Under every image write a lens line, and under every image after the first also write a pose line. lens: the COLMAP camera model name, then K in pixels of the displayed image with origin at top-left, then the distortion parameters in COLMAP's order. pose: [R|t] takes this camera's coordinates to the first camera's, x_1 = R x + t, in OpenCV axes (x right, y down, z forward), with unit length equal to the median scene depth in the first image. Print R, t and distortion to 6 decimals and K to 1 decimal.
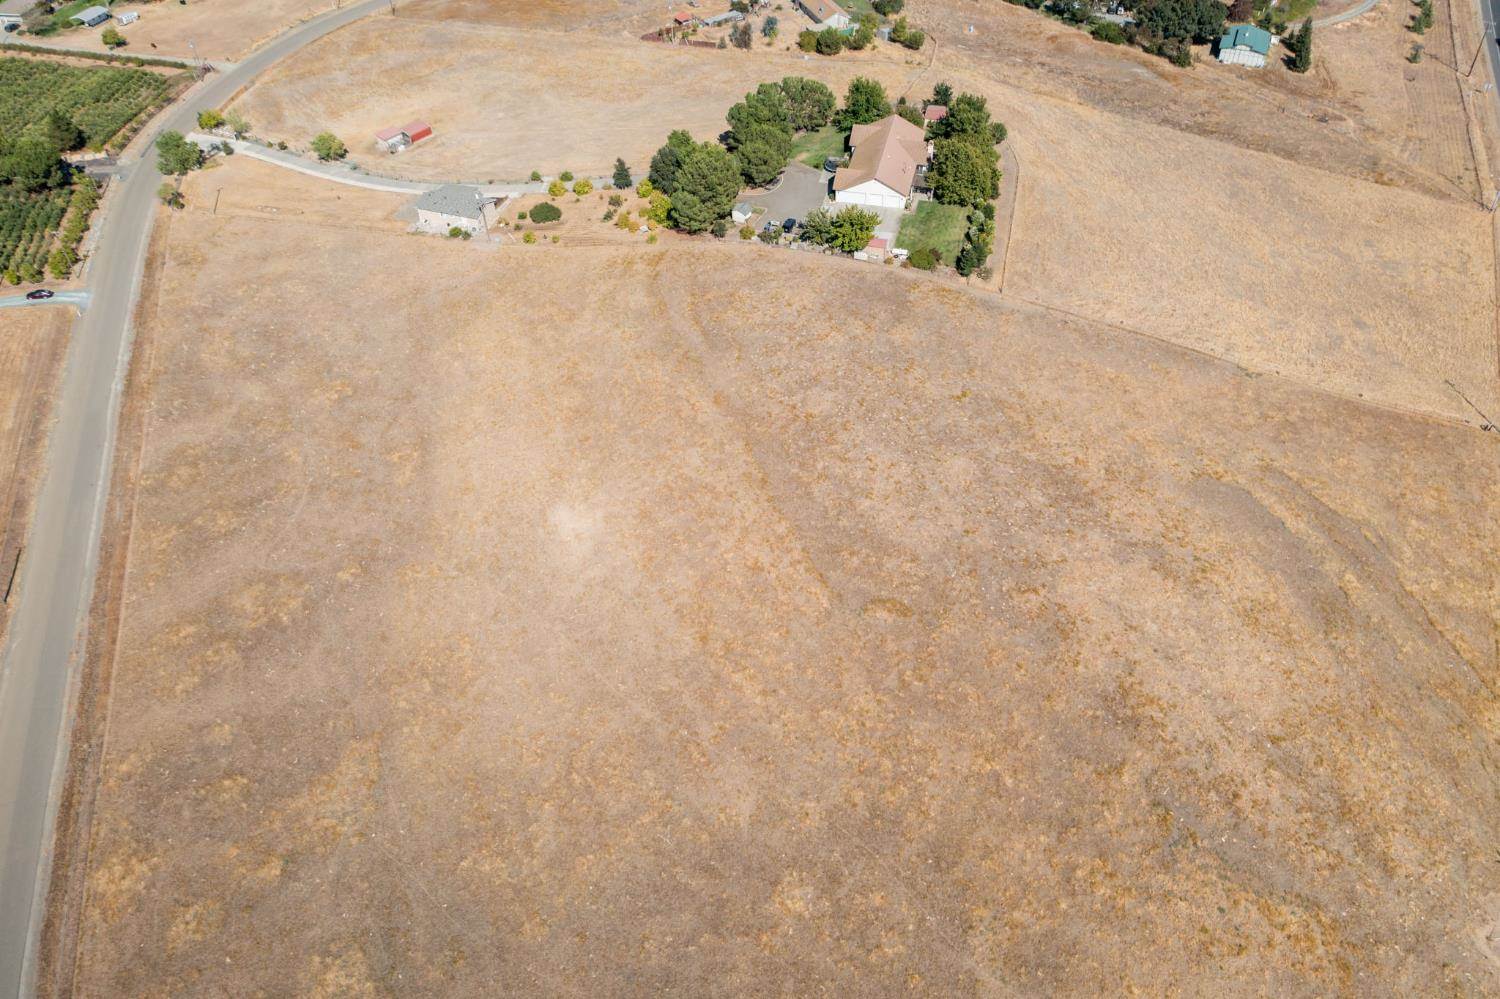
lens RADIAL K [[1187.7, 0, 750.0], [0, 1187.7, 499.5], [0, 0, 1]] dist [-0.032579, -0.002634]
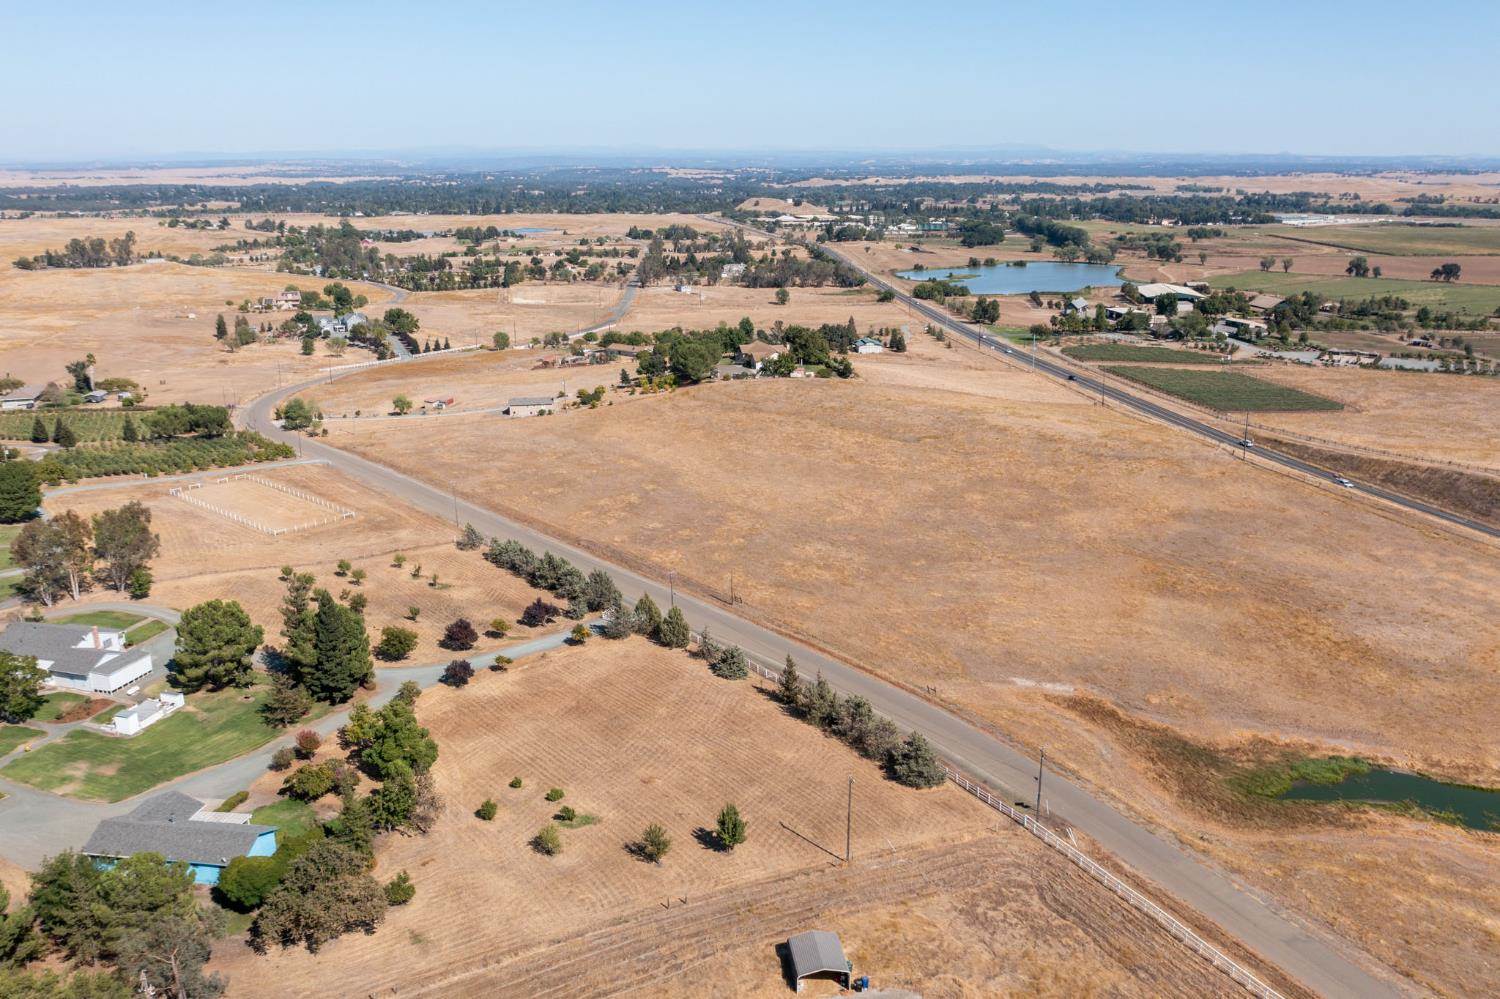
lens RADIAL K [[1187.7, 0, 750.0], [0, 1187.7, 499.5], [0, 0, 1]] dist [-0.032579, -0.002634]
pose [[0.889588, -0.119991, 0.440722, -1.073298], [0.308933, 0.868768, -0.387044, 0.877986], [-0.336444, 0.480463, 0.809914, -0.521939]]
